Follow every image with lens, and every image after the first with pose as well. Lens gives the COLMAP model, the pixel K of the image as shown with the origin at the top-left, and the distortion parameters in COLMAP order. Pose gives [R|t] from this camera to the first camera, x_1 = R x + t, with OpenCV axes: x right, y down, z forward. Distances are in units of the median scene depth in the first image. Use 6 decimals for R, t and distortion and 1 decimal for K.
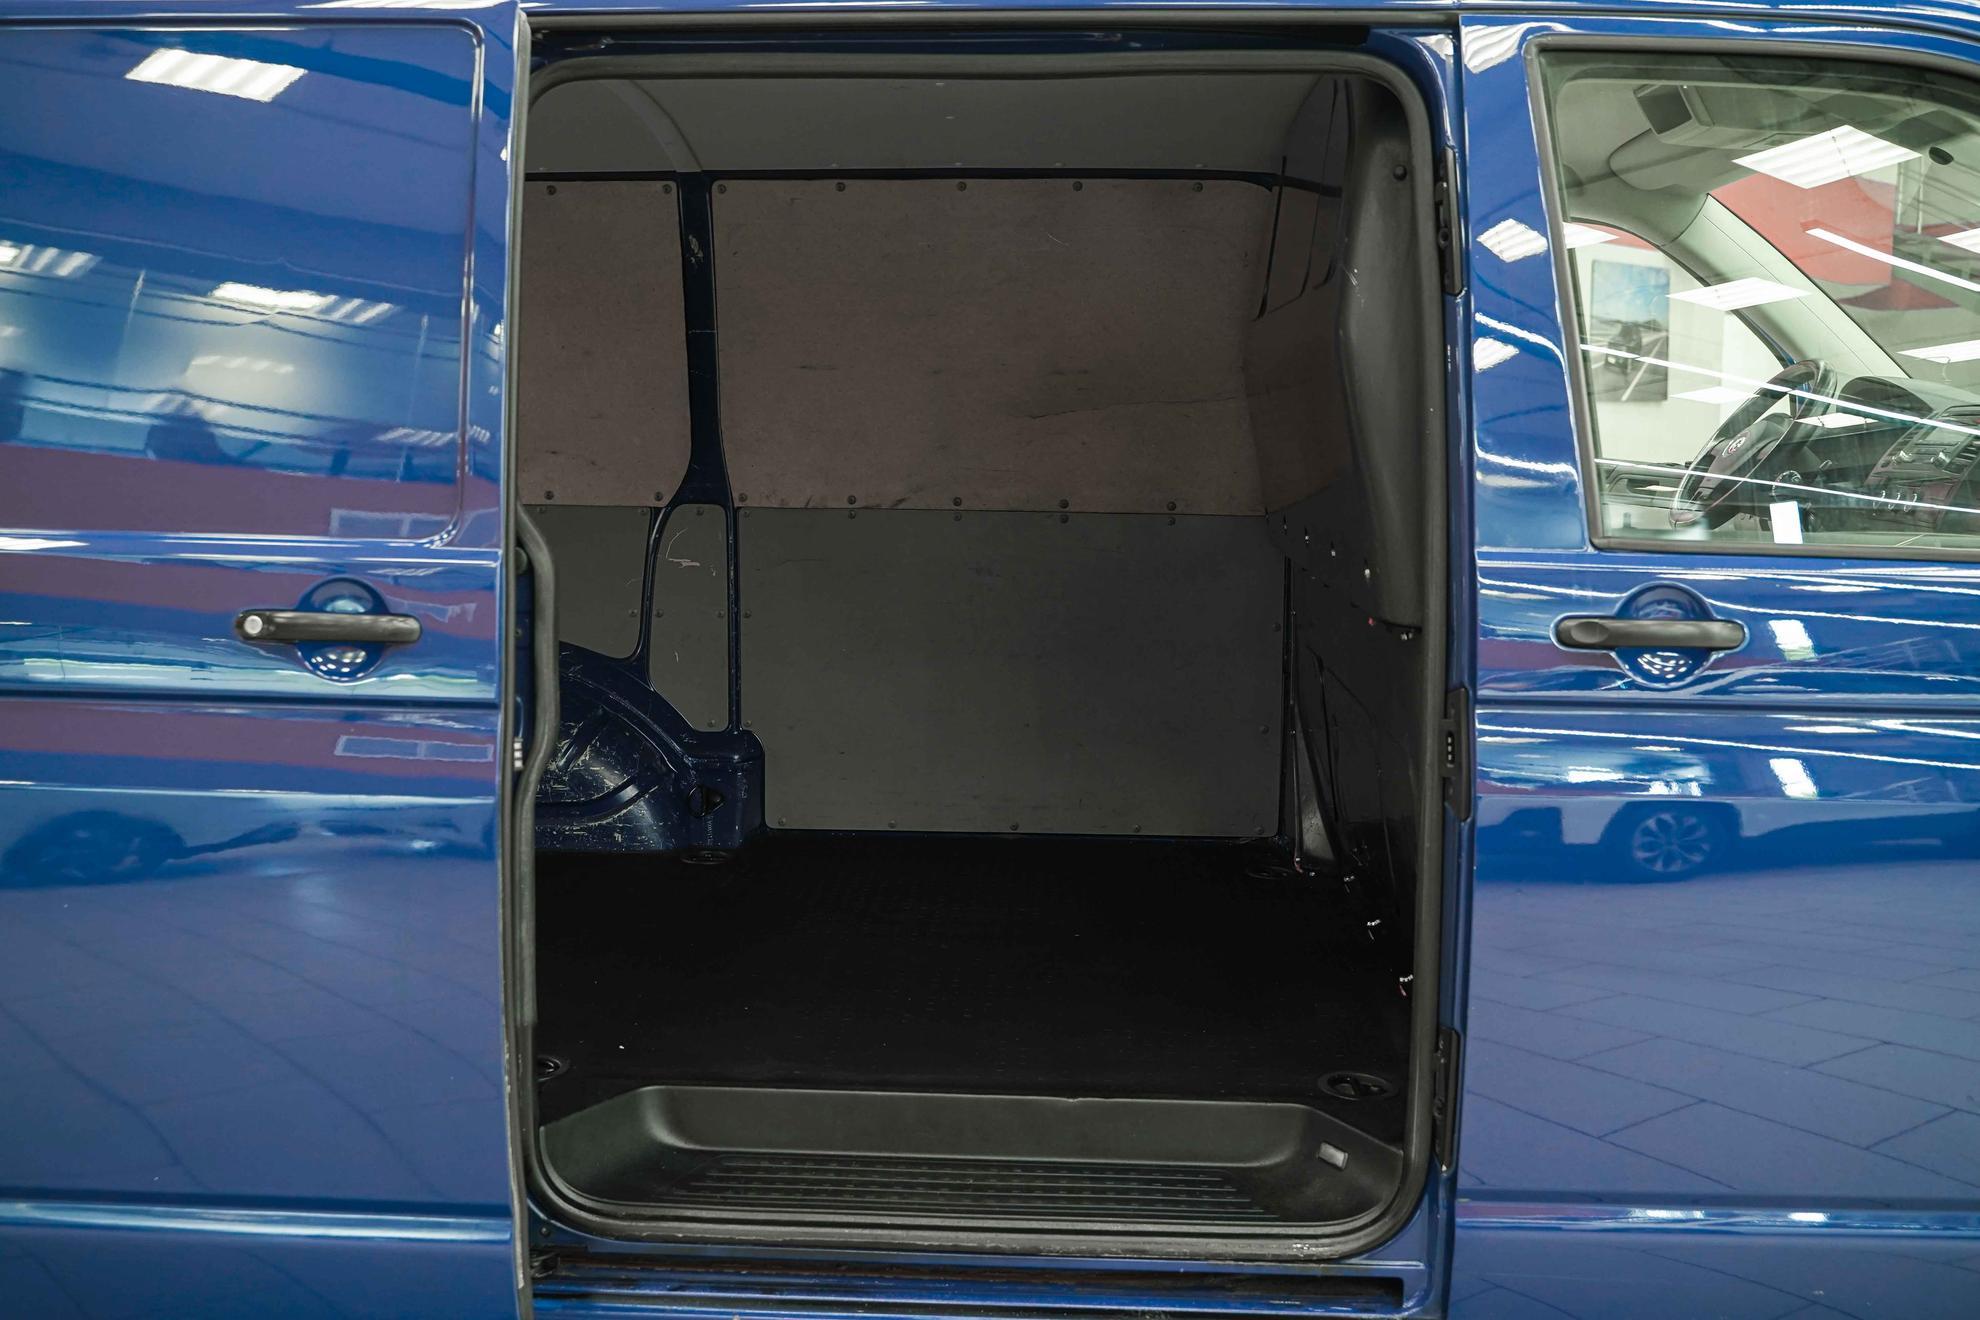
lens RADIAL K [[1953.6, 0, 990.0], [0, 1953.6, 660.0], [0, 0, 1]] dist [-0.006742, -0.004061]
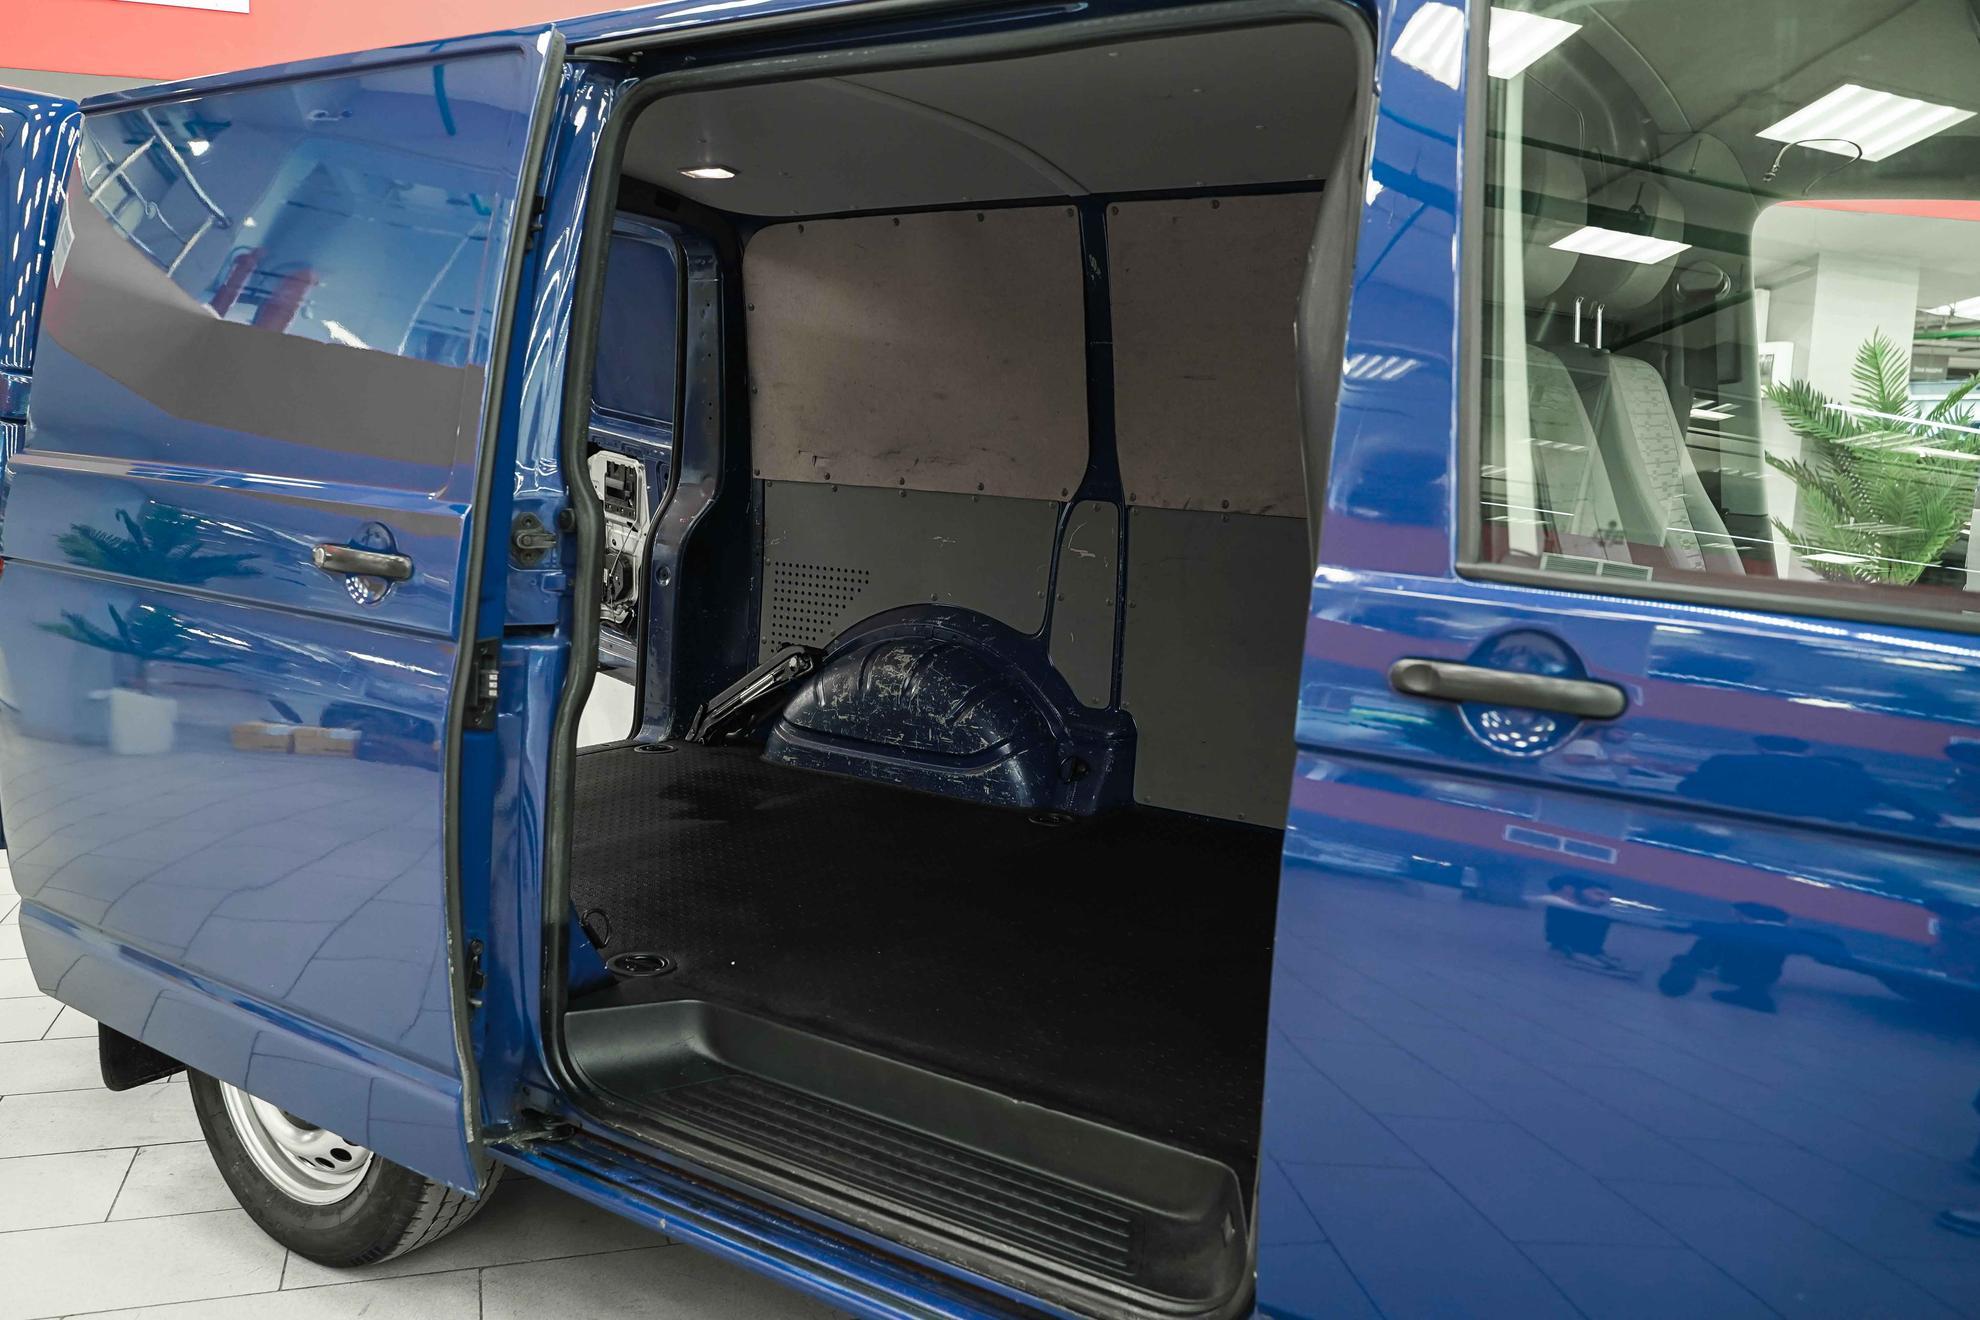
lens RADIAL K [[1660.5, 0, 990.0], [0, 1660.5, 660.0], [0, 0, 1]] dist [-0.000858, -0.004142]
pose [[0.843535, 0.103839, -0.526940, 0.302181], [-0.098094, 0.994415, 0.038931, -0.021295], [0.528040, 0.018850, 0.849010, 0.177623]]
